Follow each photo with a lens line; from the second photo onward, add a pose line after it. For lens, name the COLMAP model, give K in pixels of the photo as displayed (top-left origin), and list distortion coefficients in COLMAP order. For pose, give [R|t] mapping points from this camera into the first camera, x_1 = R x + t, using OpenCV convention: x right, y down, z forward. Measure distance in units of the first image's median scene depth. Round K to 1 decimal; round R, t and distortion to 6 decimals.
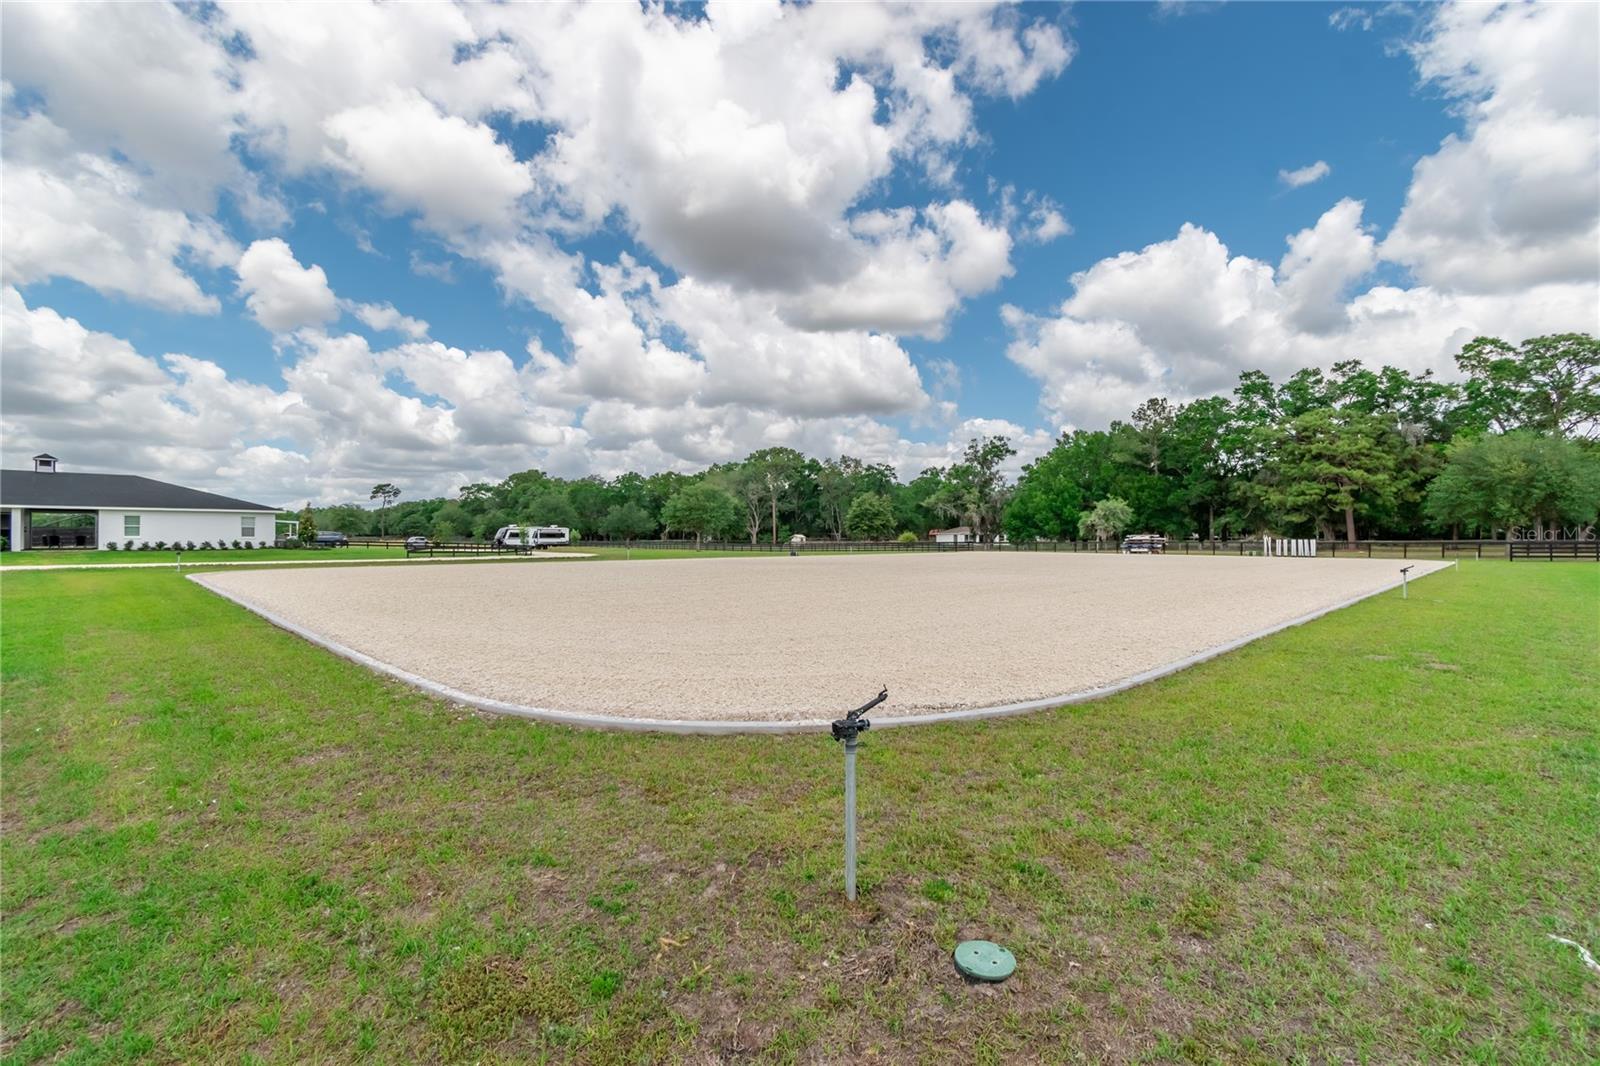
lens RADIAL K [[706.9, 0, 810.0], [0, 706.9, 538.0], [0, 0, 1]] dist [0.001305, -0.000090]
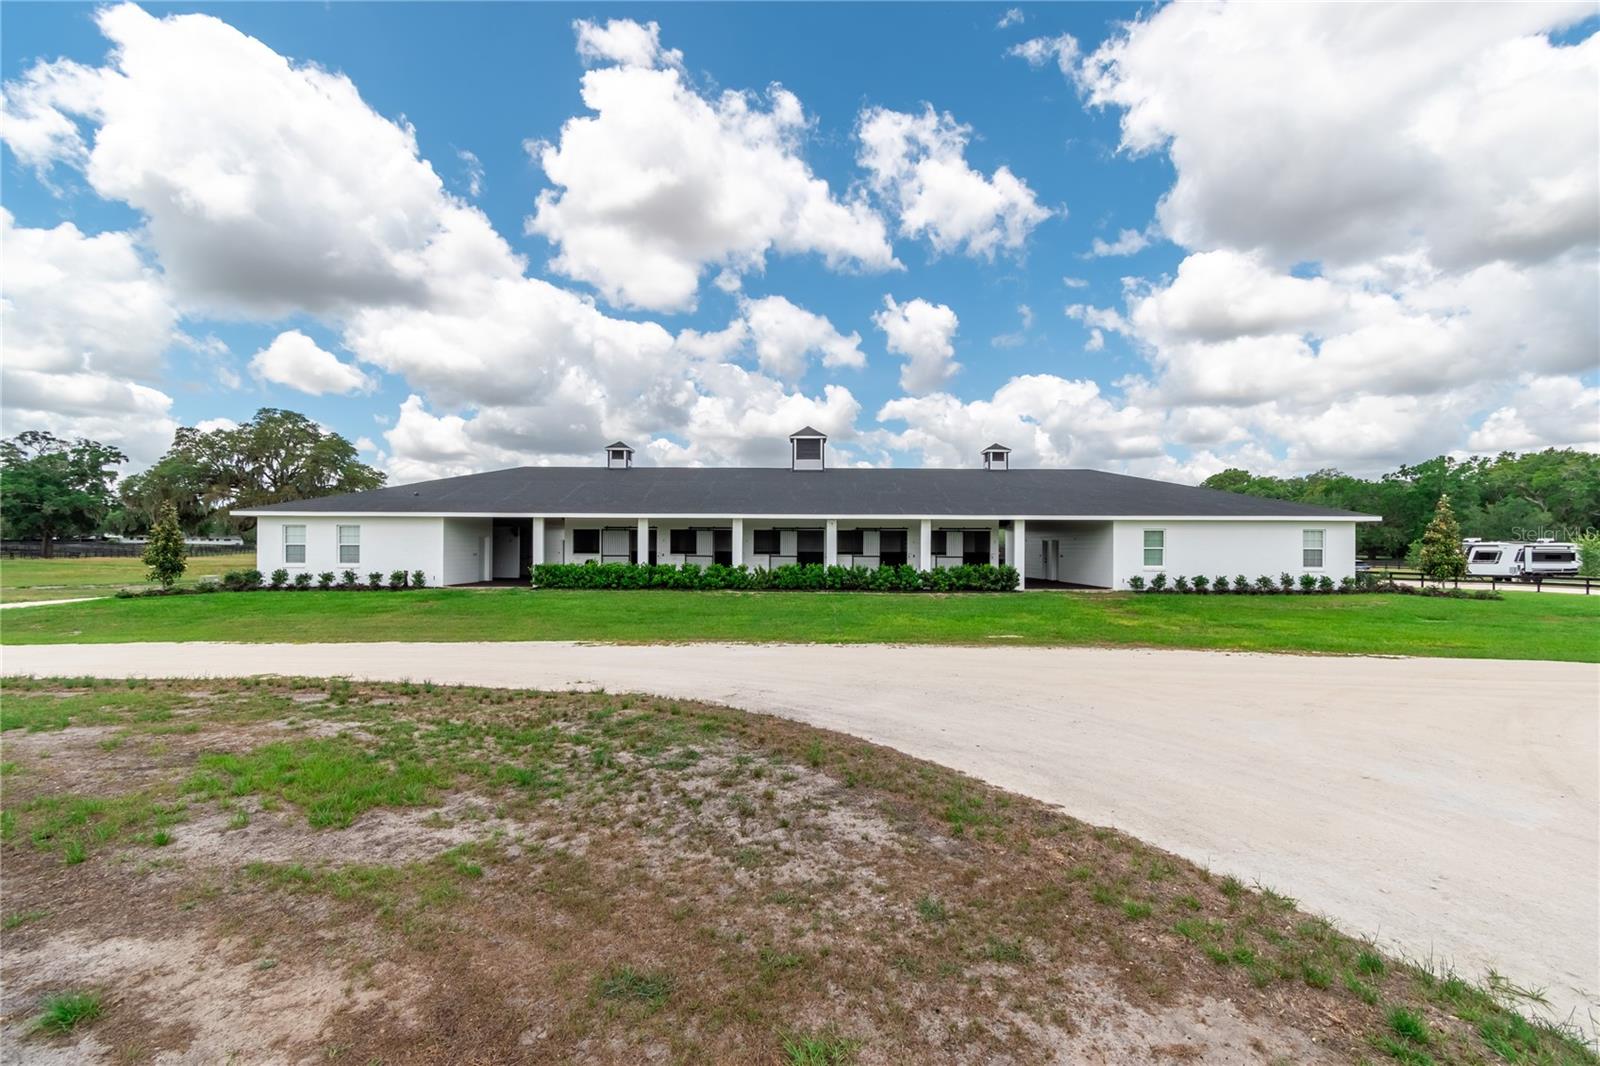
lens RADIAL K [[706.9, 0, 810.0], [0, 706.9, 538.0], [0, 0, 1]] dist [0.001305, -0.000090]
pose [[0.701409, -0.007901, -0.712715, -0.228162], [-0.004123, 0.999877, -0.015142, -0.004597], [0.712747, 0.013559, 0.701290, 0.121559]]
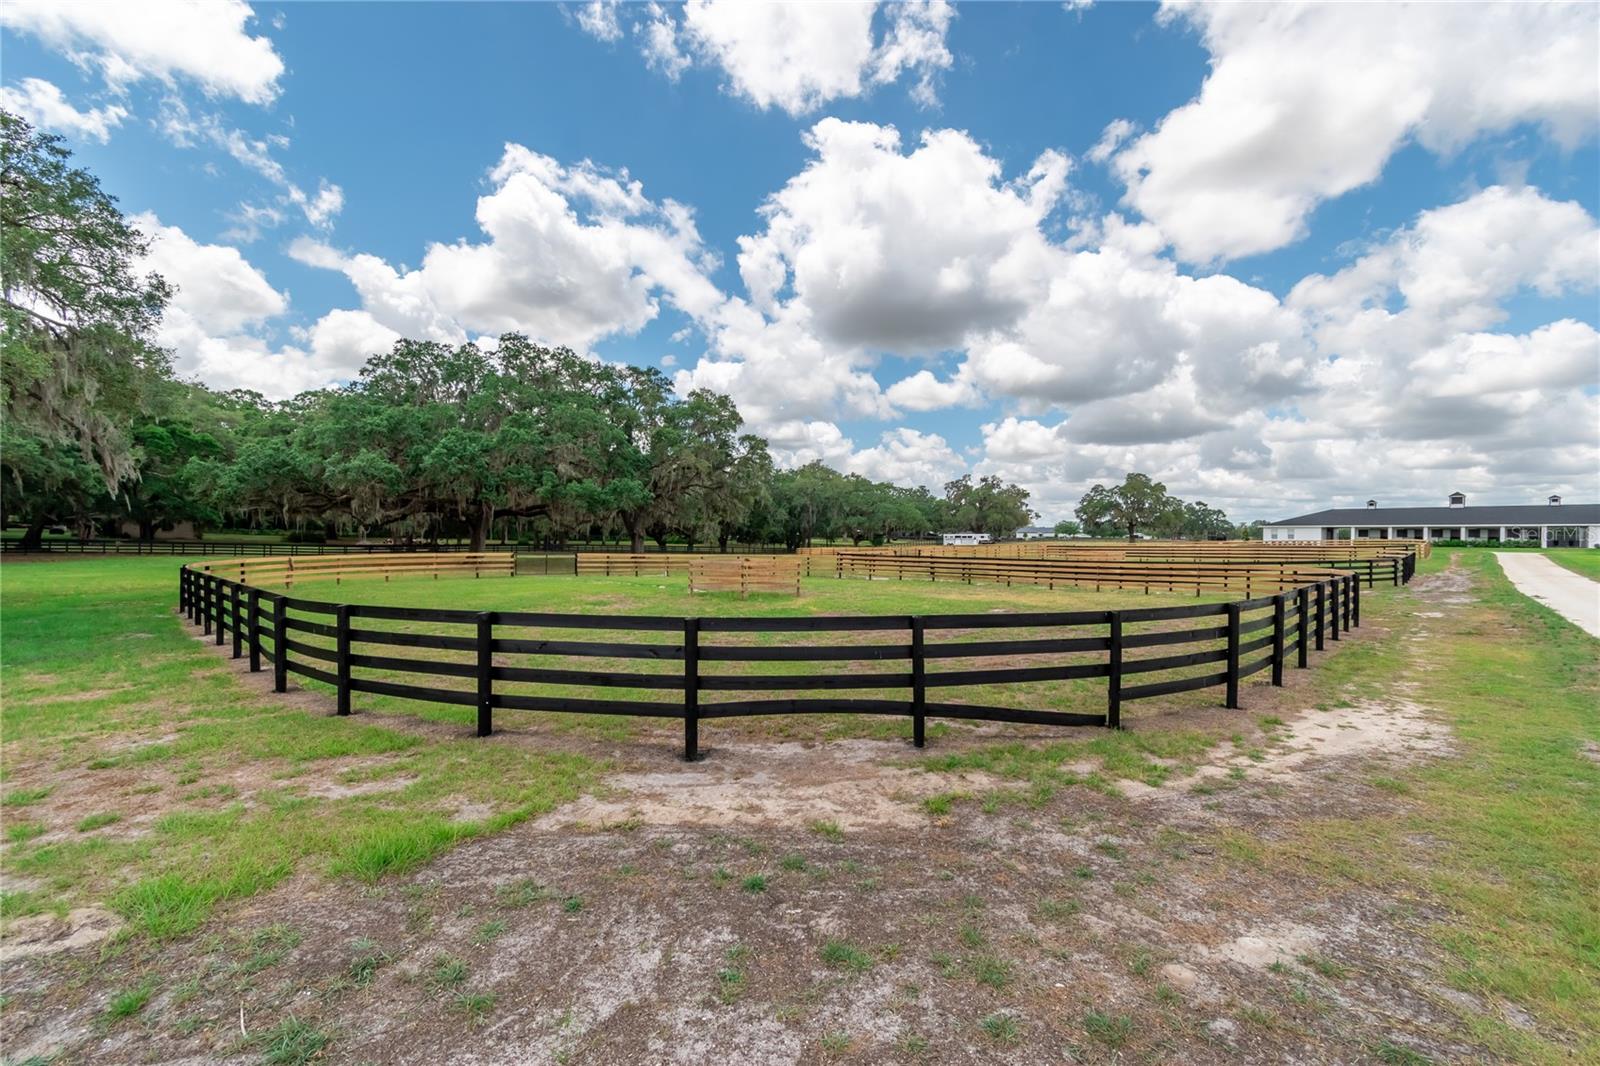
lens RADIAL K [[729.4, 0, 806.0], [0, 729.4, 537.8], [0, 0, 1]] dist [0.002200, -0.000005]
pose [[-0.005070, -0.004137, -0.999979, 0.256042], [-0.009358, 0.999948, -0.004089, 0.005161], [0.999943, 0.009337, -0.005109, -0.290114]]
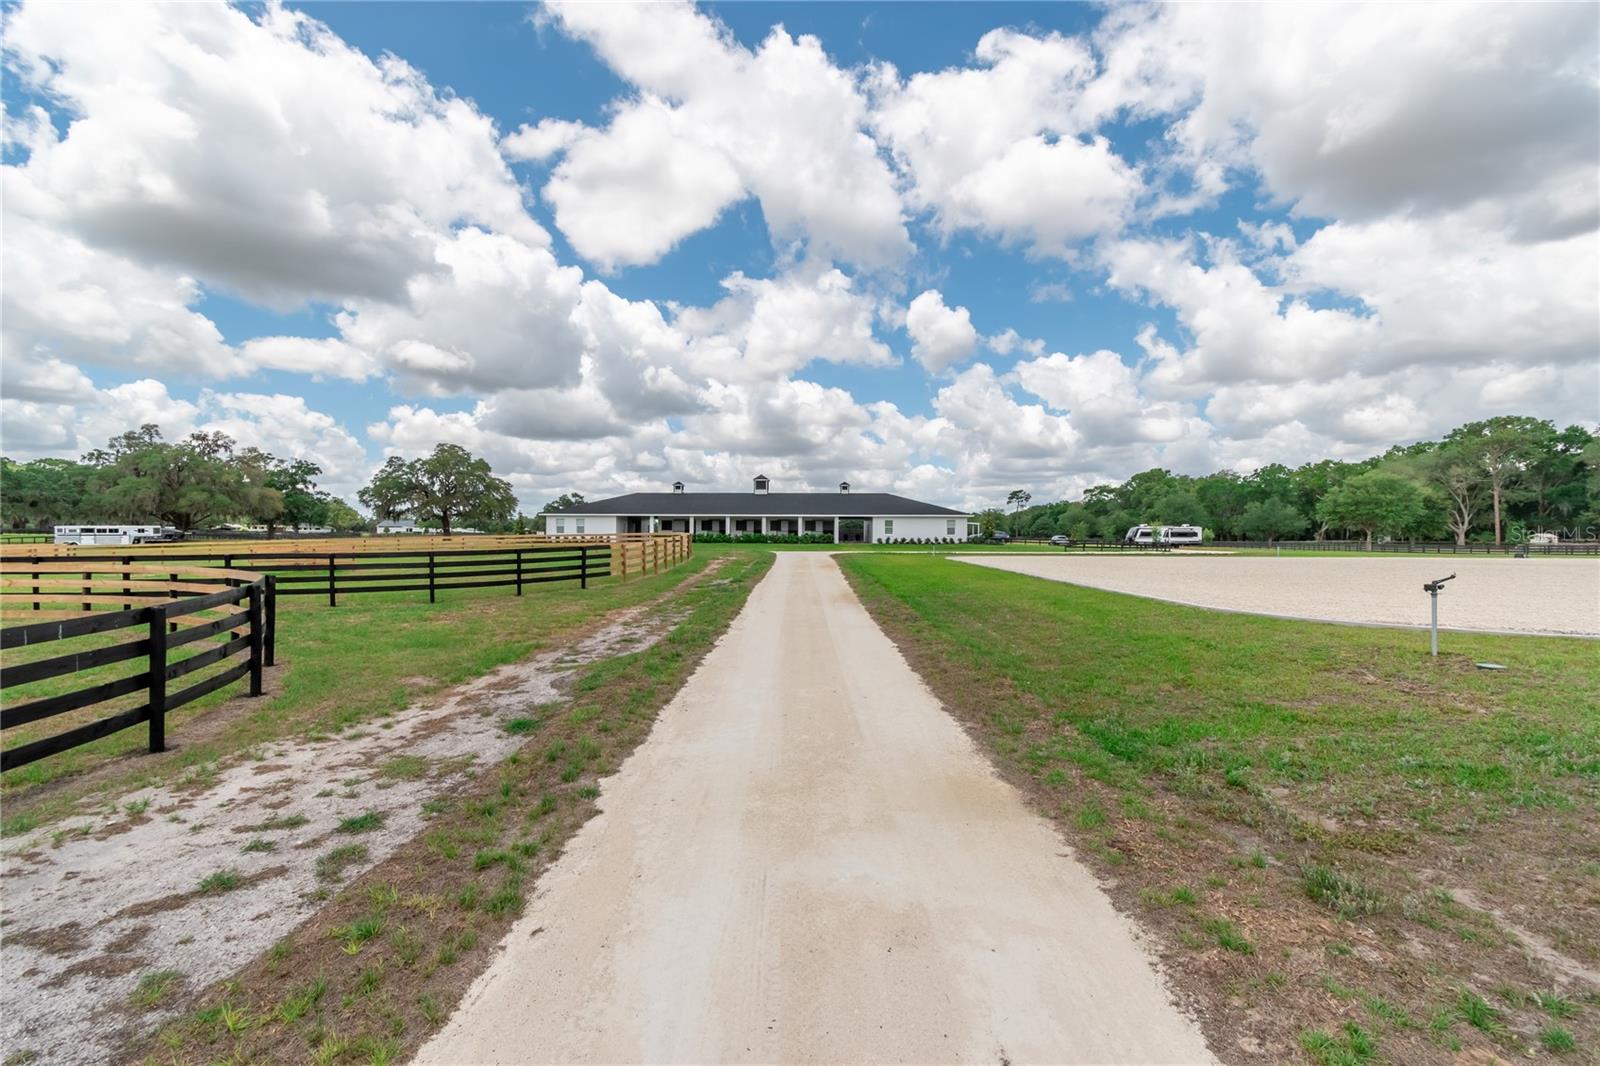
lens RADIAL K [[718.2, 0, 798.8], [0, 718.2, 501.6], [0, 0, 1]] dist [0.000610, 0.000792]
pose [[0.676603, -0.035022, -0.735515, 0.007802], [-0.003577, 0.998700, -0.050845, 0.002072], [0.736340, 0.037033, 0.675598, -0.049249]]
